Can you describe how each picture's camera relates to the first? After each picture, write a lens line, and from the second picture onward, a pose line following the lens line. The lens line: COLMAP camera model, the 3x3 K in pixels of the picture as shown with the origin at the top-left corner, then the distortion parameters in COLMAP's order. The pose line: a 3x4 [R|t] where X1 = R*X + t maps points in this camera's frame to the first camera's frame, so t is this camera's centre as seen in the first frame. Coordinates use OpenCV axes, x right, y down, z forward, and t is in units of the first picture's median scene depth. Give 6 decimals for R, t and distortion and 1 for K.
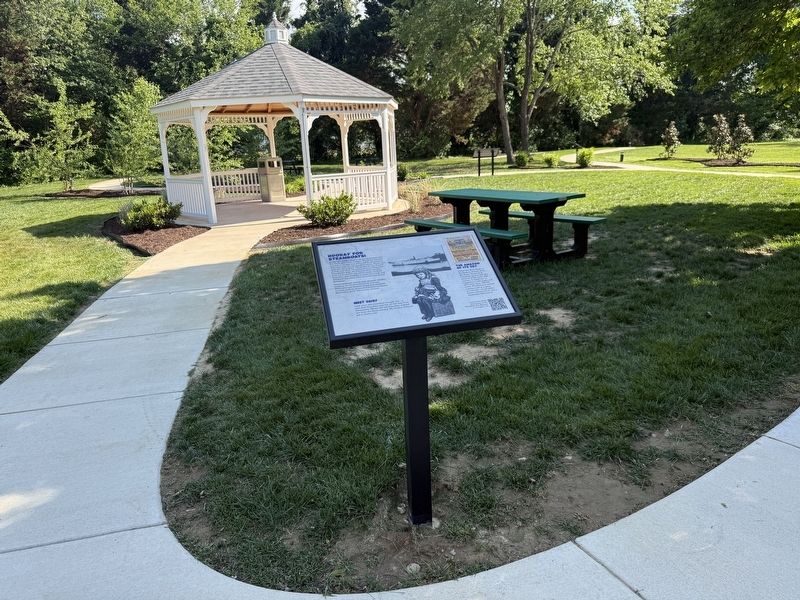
lens RADIAL K [[569.7, 0, 380.4], [0, 569.7, 304.7], [0, 0, 1]] dist [0.023139, -0.043700]
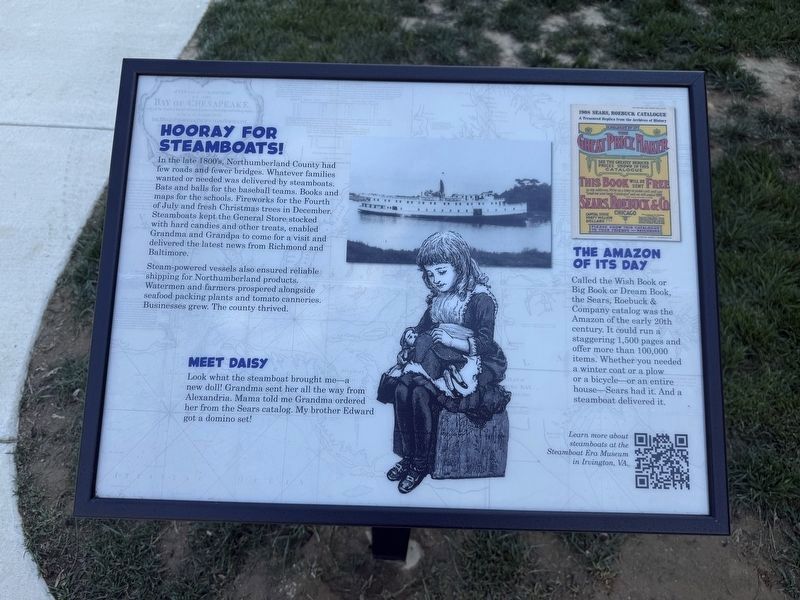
lens RADIAL K [[569.7, 0, 380.4], [0, 569.7, 304.7], [0, 0, 1]] dist [0.023139, -0.043700]
pose [[0.970717, 0.220178, -0.096073, 0.072909], [-0.120138, 0.791270, 0.599549, -0.214047], [0.208027, -0.570450, 0.794551, 0.751440]]
